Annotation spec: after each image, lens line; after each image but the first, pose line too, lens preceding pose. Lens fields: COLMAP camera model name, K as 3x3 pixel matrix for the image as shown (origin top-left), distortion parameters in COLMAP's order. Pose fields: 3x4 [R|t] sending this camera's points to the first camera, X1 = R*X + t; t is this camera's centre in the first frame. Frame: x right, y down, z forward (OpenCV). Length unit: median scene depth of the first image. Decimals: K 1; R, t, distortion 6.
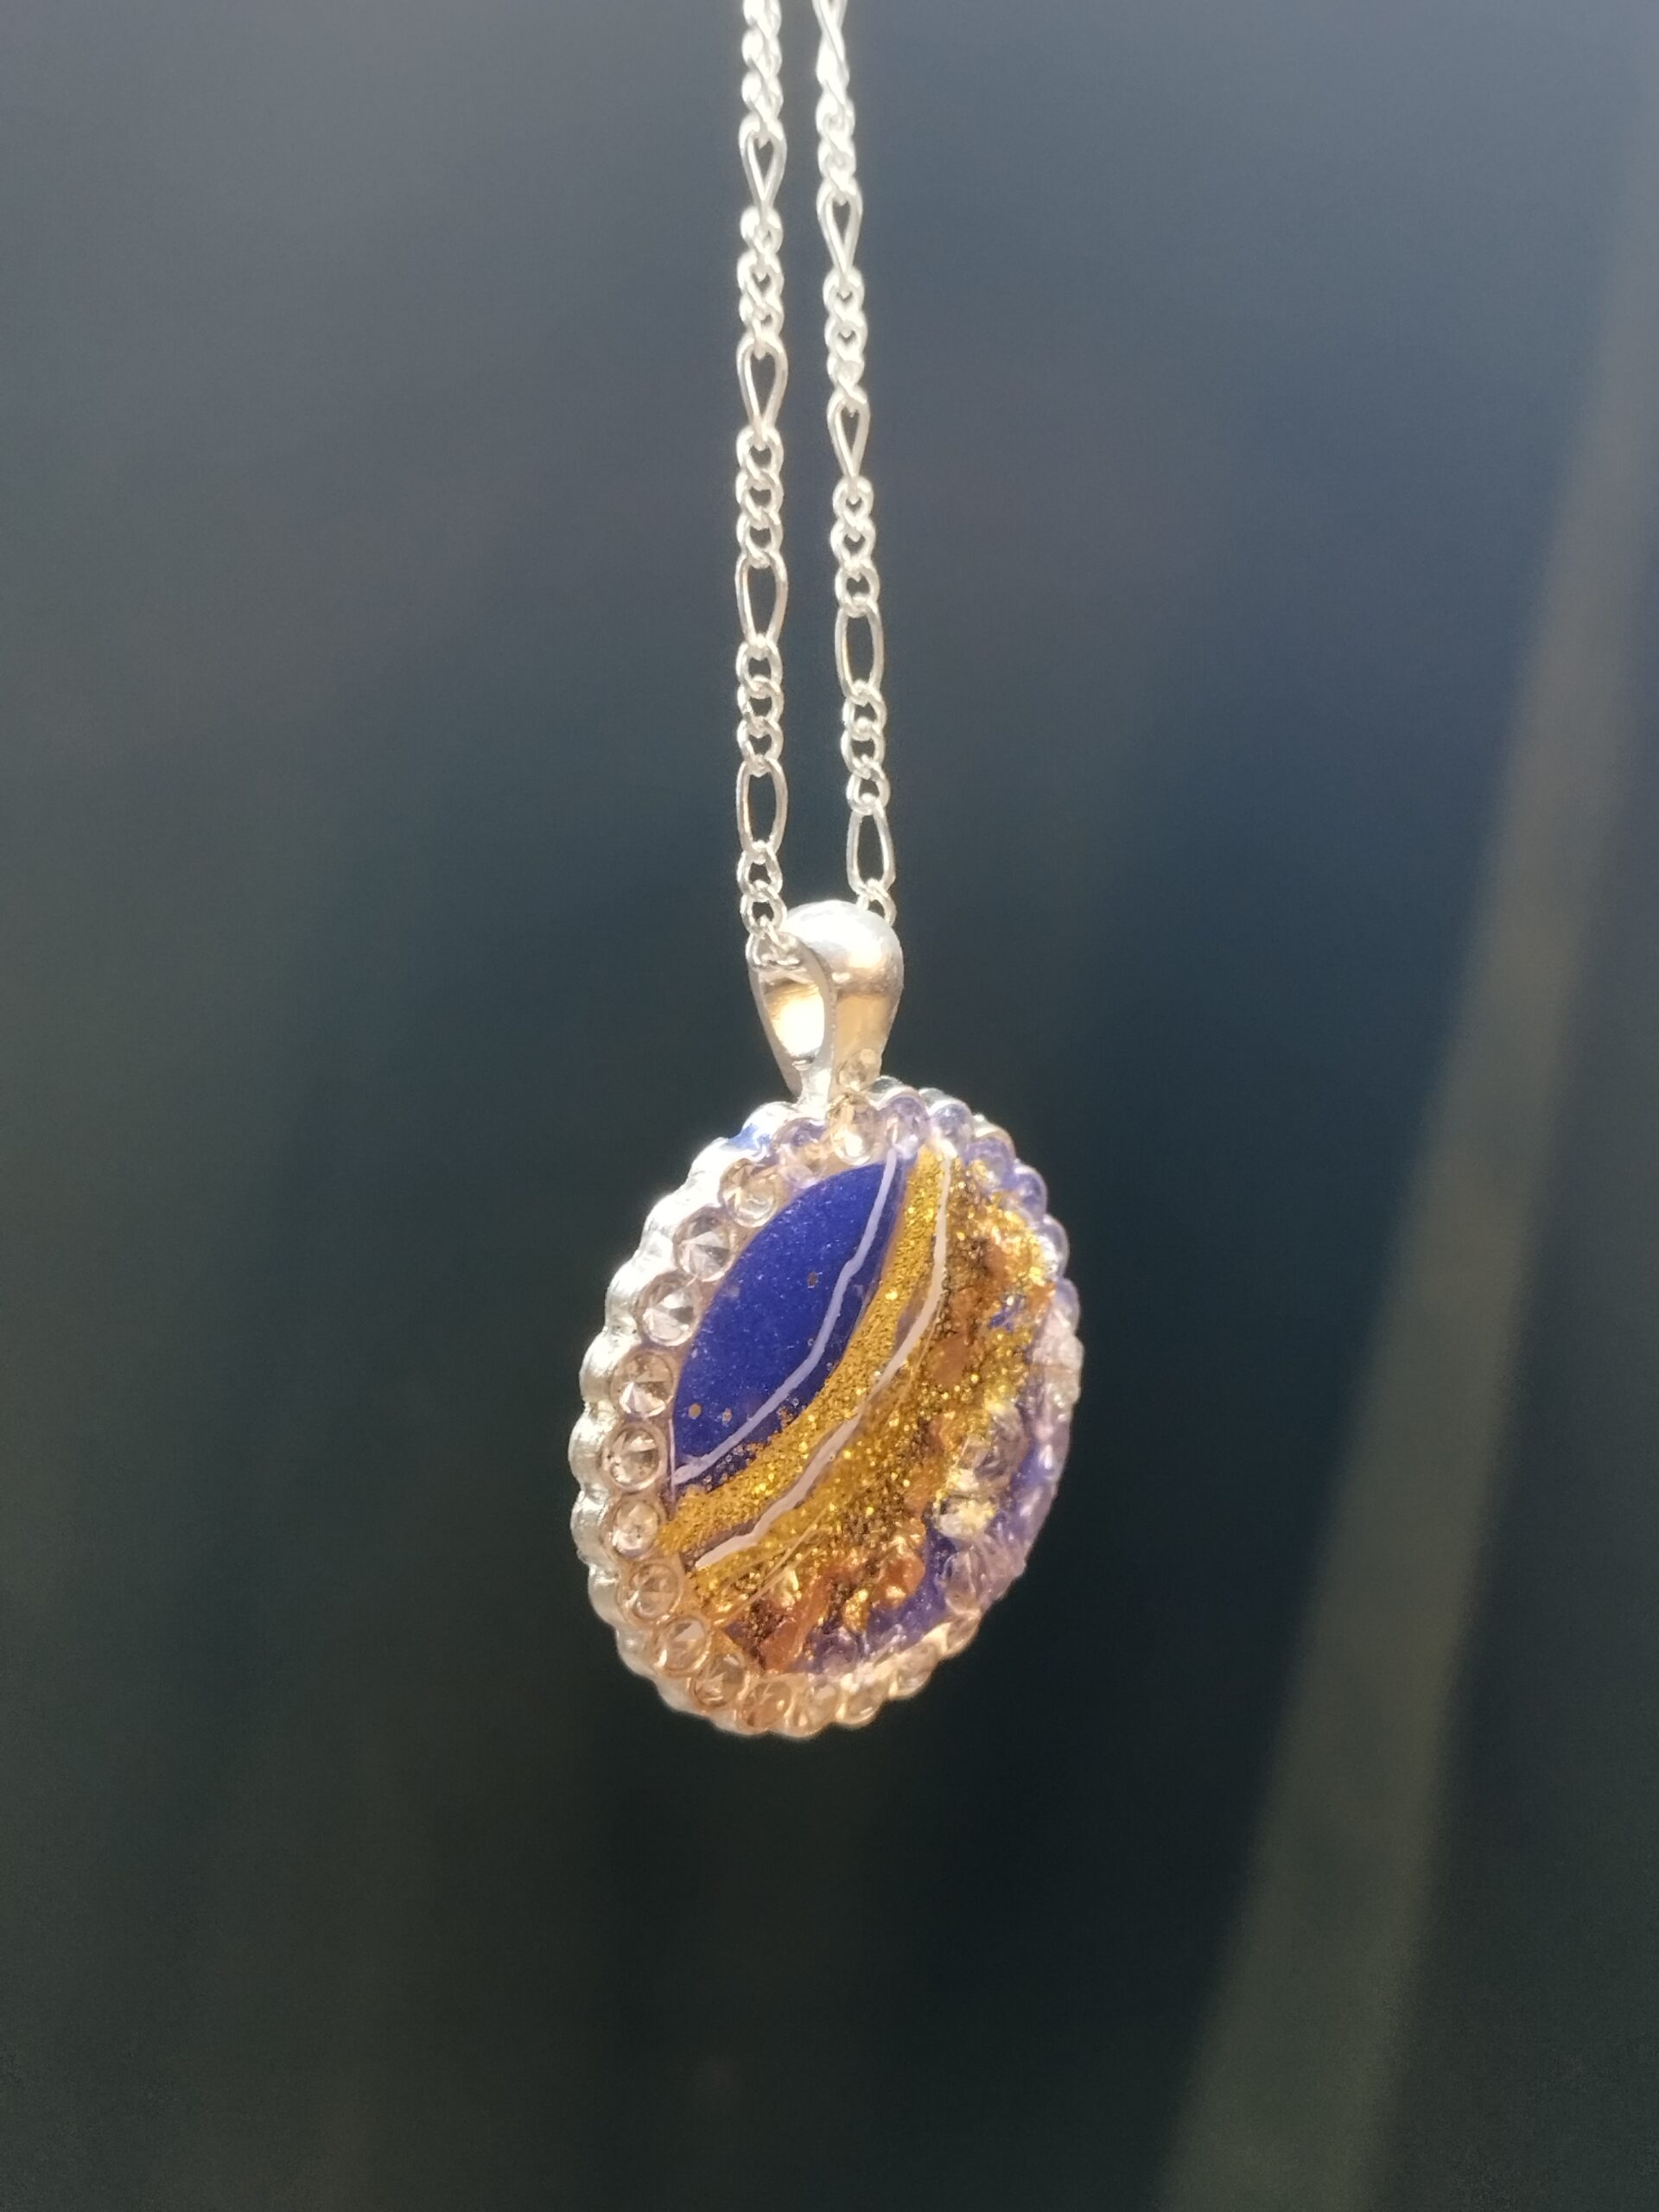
lens RADIAL K [[3598.7, 0, 830.2], [0, 3598.7, 1095.3], [0, 0, 1]] dist [0.003907, 0.000000]
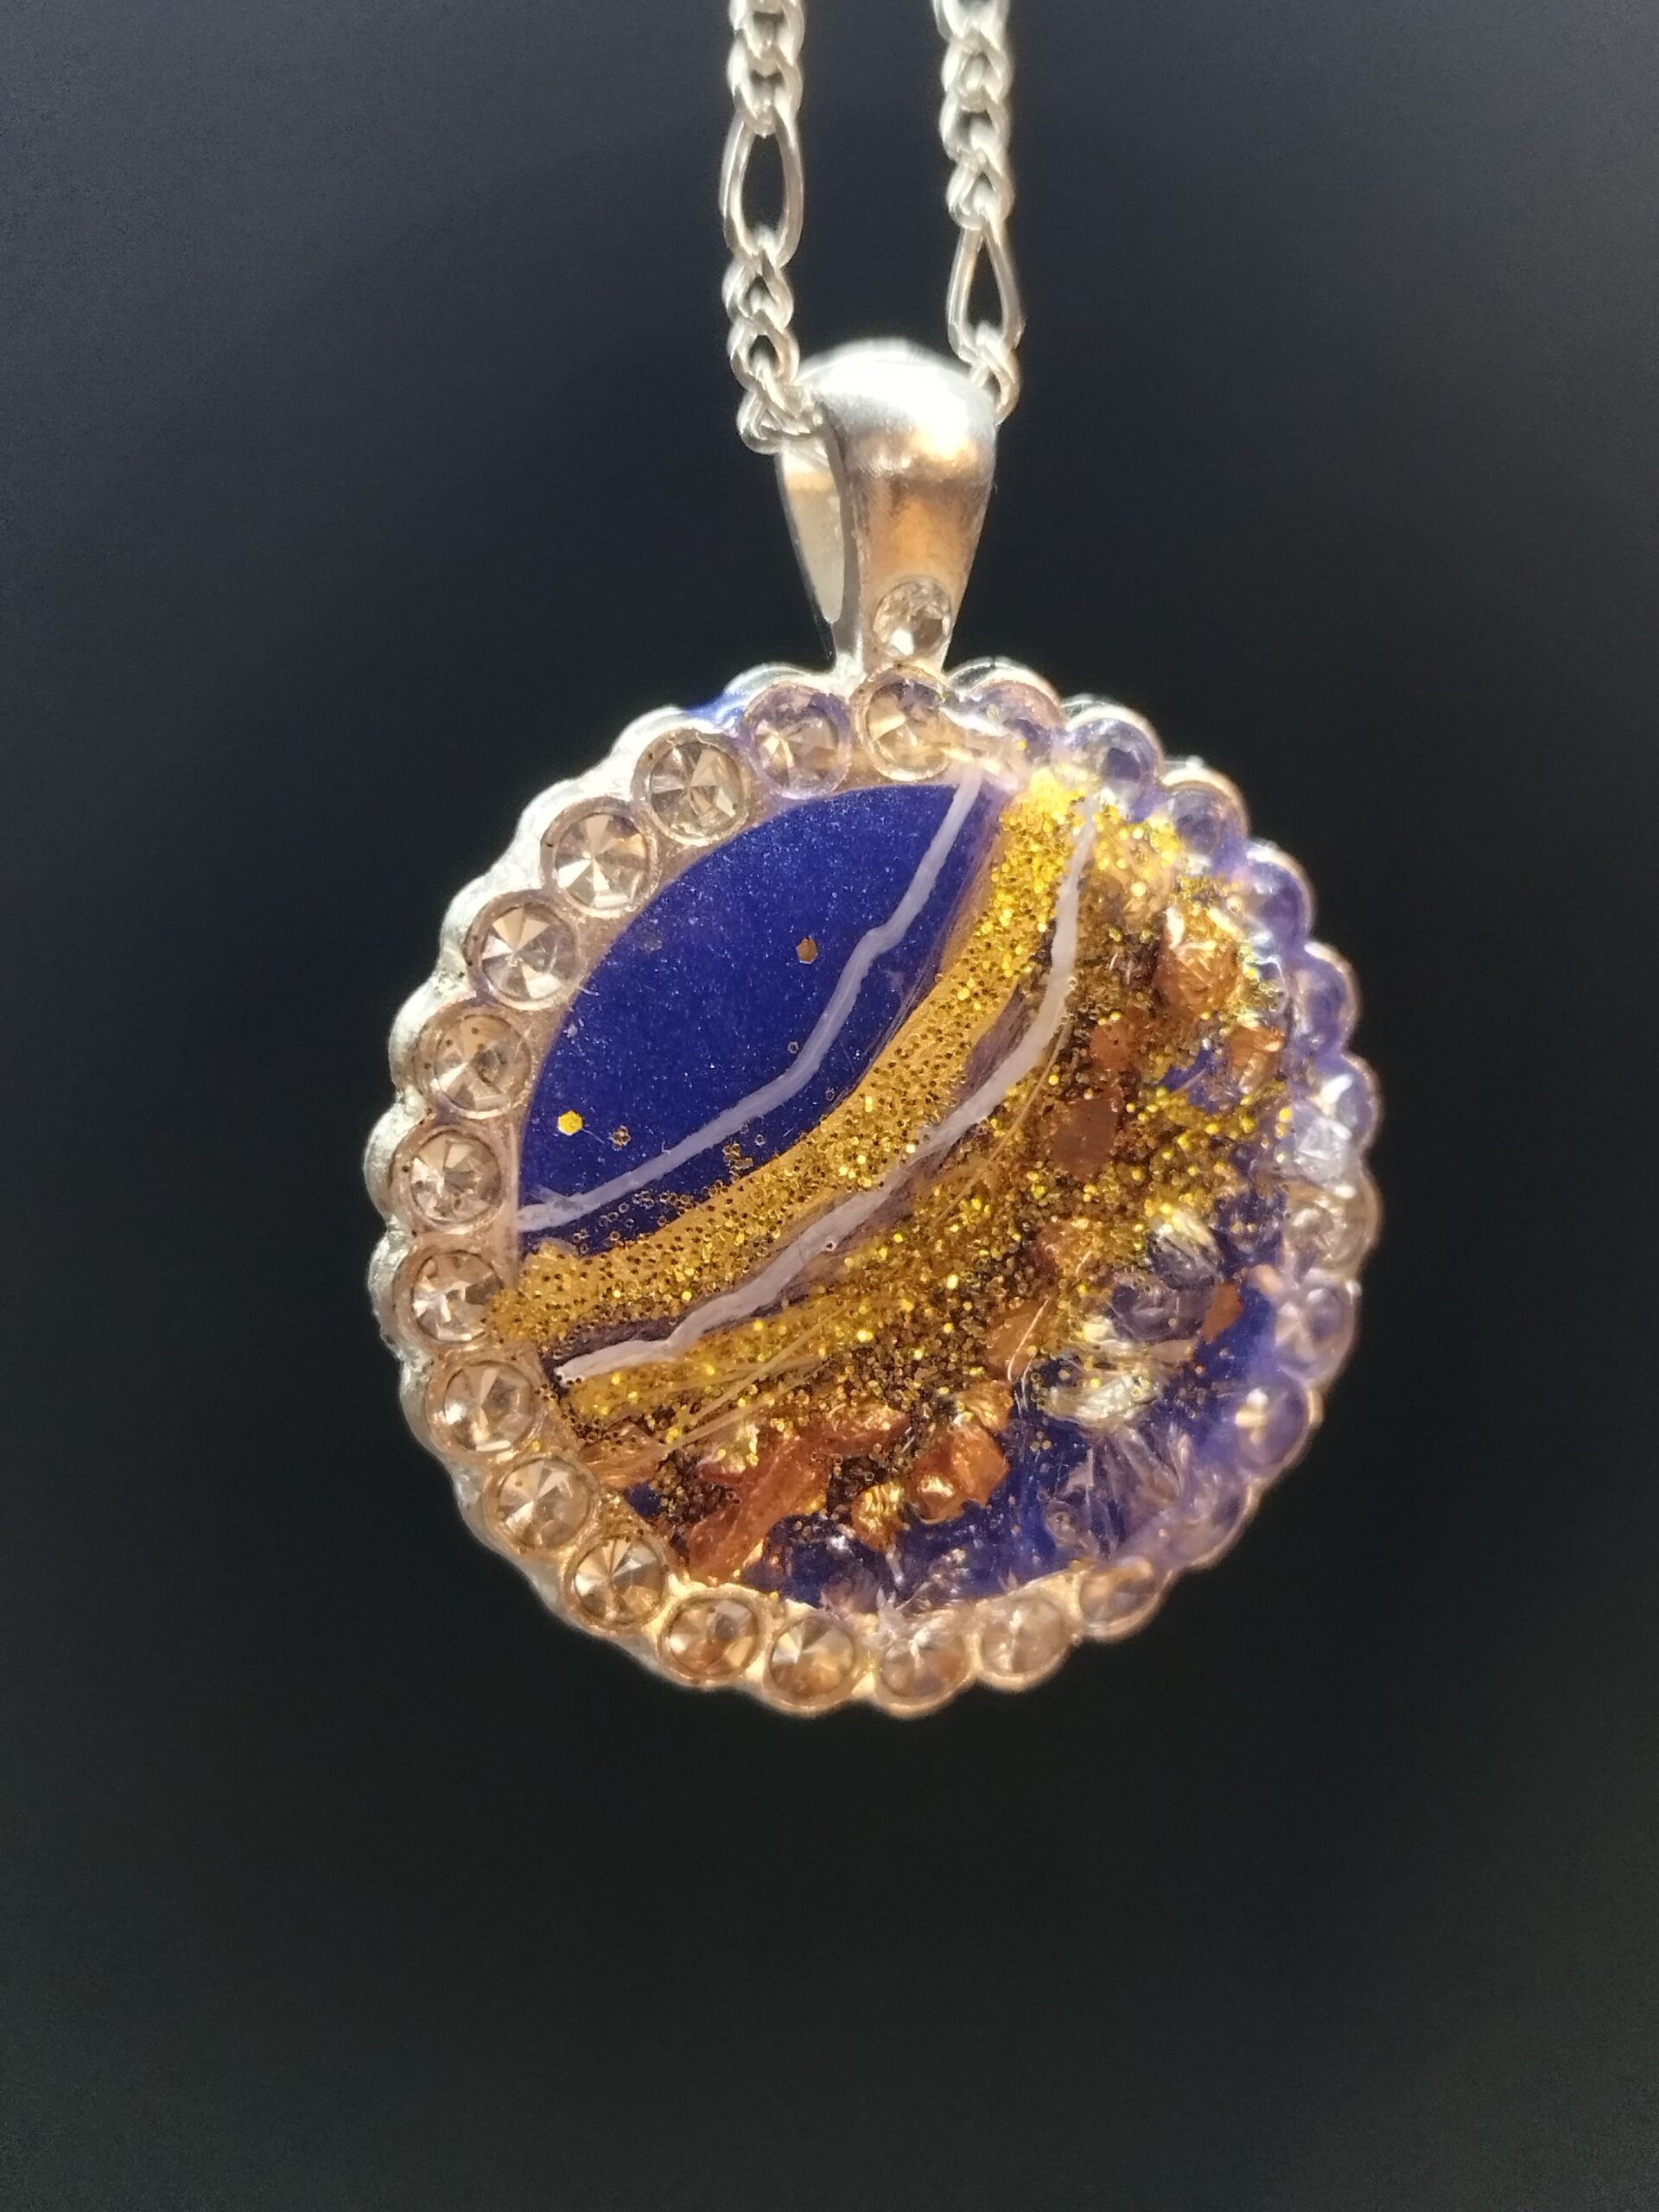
lens RADIAL K [[3598.7, 0, 832.1], [0, 3598.7, 1115.8], [0, 0, 1]] dist [0.003907, 0.000000]
pose [[0.905776, 0.066573, -0.418495, 0.260564], [-0.106882, 0.991544, -0.073601, 0.124625], [0.410057, 0.111396, 0.905232, 0.436536]]
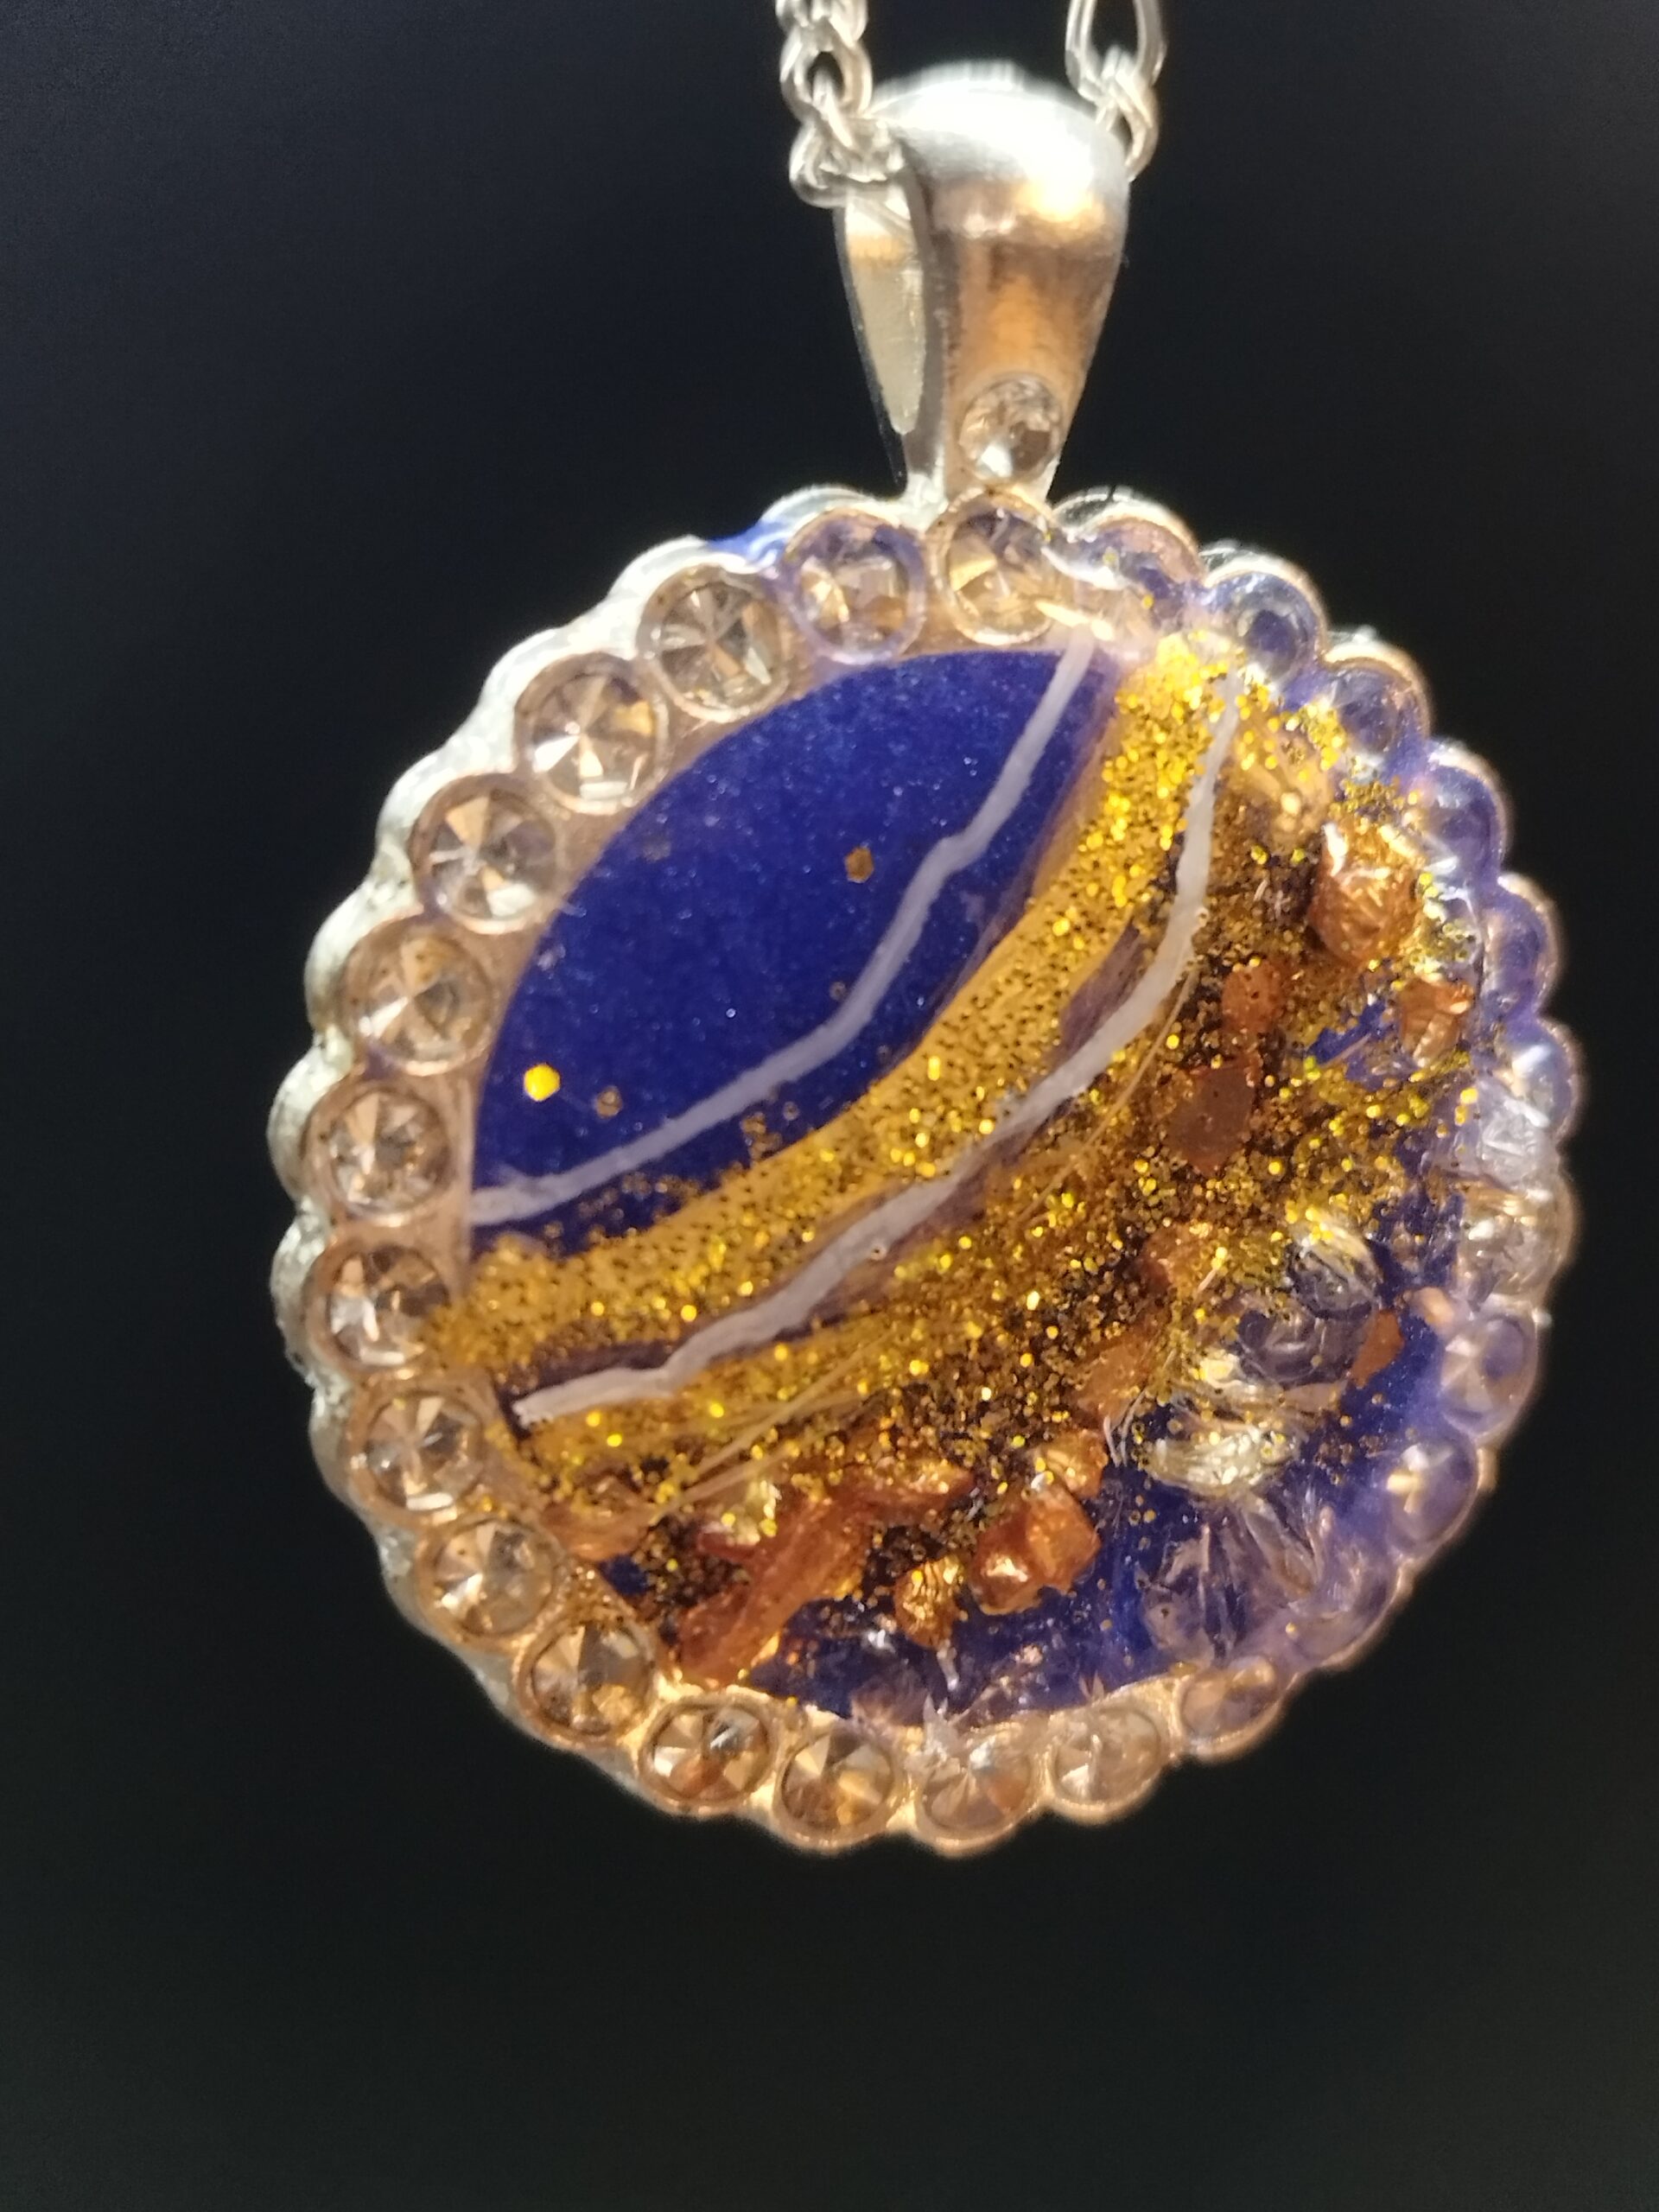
lens RADIAL K [[3598.7, 0, 823.2], [0, 3598.7, 1115.9], [0, 0, 1]] dist [0.003907, 0.000000]
pose [[0.906148, 0.100515, -0.410843, 0.188243], [-0.134685, 0.989361, -0.055006, 0.110534], [0.400943, 0.105178, 0.910045, 0.564799]]
